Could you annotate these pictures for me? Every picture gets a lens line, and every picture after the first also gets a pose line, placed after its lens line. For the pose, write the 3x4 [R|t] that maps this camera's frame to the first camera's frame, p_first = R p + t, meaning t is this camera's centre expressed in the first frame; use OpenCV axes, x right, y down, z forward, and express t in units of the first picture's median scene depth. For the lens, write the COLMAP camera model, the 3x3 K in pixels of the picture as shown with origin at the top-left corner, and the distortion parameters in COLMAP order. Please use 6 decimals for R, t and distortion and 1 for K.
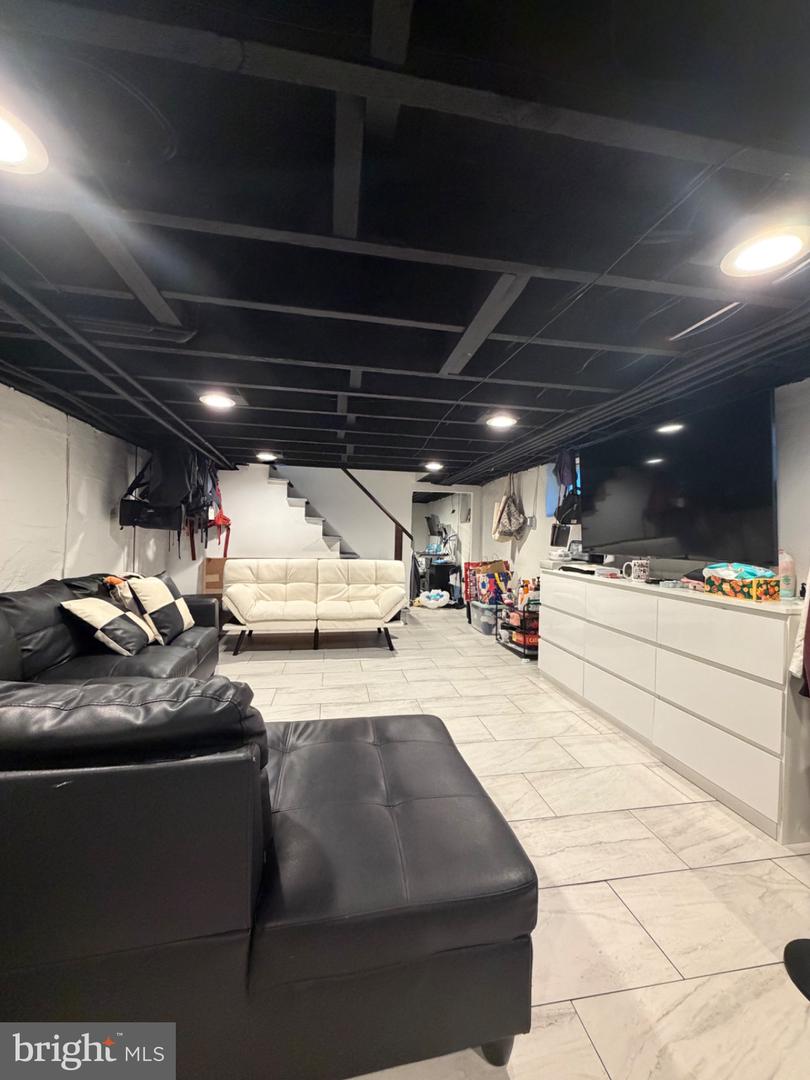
lens RADIAL K [[429.3, 0, 408.1], [0, 429.3, 539.5], [0, 0, 1]] dist [0.001052, 0.000024]
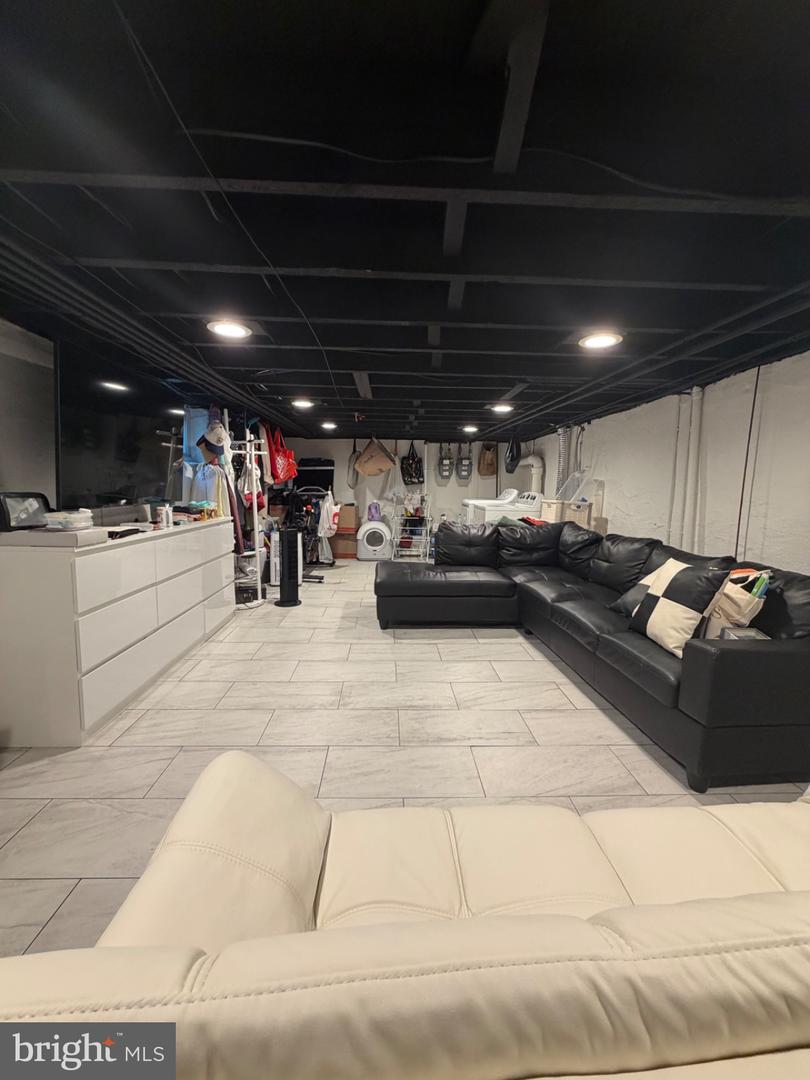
lens RADIAL K [[429.3, 0, 407.0], [0, 429.3, 538.1], [0, 0, 1]] dist [0.001052, 0.000024]
pose [[-0.990509, -0.055183, 0.125881, -0.192484], [-0.038067, 0.990177, 0.134536, -0.040147], [-0.132068, 0.128467, -0.982881, 1.774936]]
